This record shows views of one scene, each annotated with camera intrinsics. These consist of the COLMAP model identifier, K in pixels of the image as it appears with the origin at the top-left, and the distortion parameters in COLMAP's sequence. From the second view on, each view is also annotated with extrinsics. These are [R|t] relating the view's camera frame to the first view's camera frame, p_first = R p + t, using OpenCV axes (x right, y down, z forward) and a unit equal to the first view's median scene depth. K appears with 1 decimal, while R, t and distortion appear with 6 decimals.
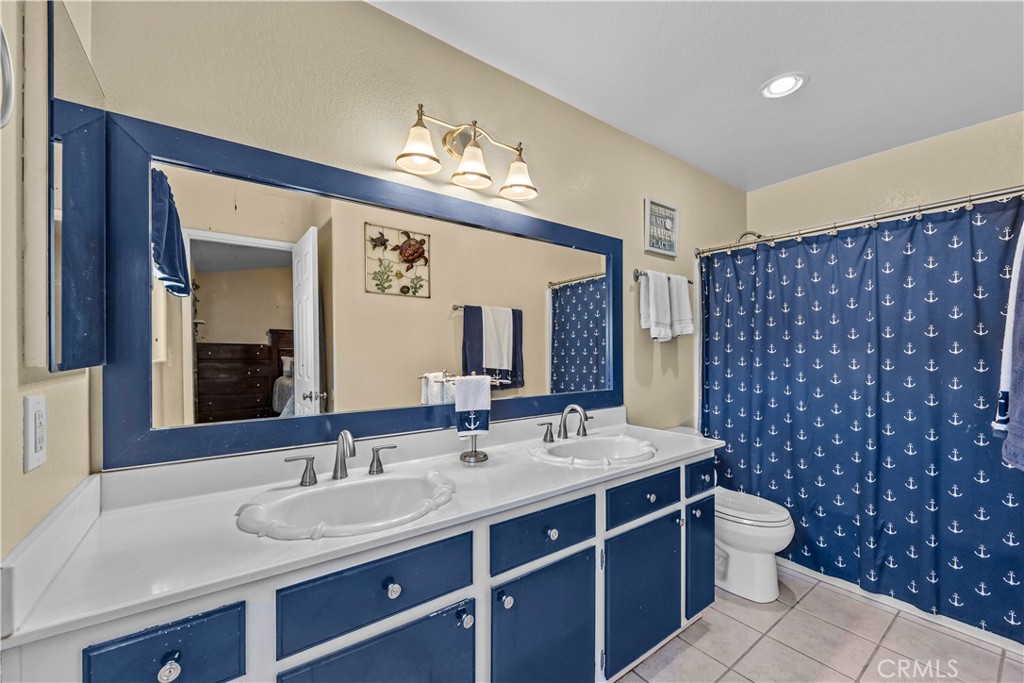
lens RADIAL K [[398.0, 0, 513.7], [0, 398.0, 349.1], [0, 0, 1]] dist [0.000063, 0.000059]
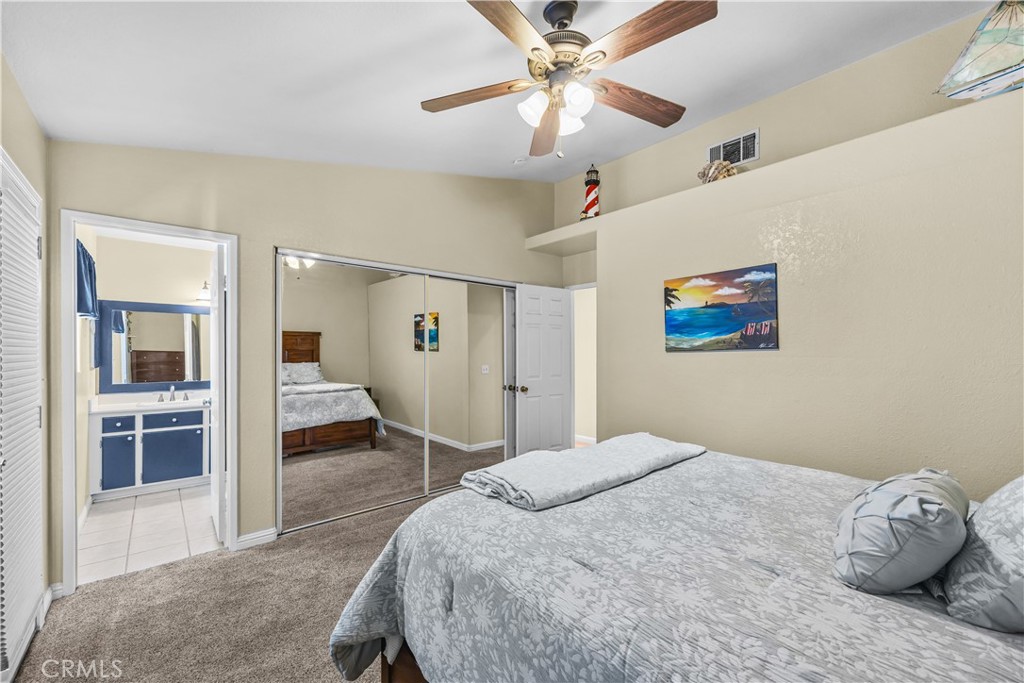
lens RADIAL K [[398.0, 0, 508.9], [0, 398.0, 344.8], [0, 0, 1]] dist [0.000063, 0.000059]
pose [[0.996507, 0.001143, 0.083502, 2.454960], [-0.000201, 0.999936, -0.011290, -0.125363], [-0.083509, 0.011234, 0.996444, -2.999202]]
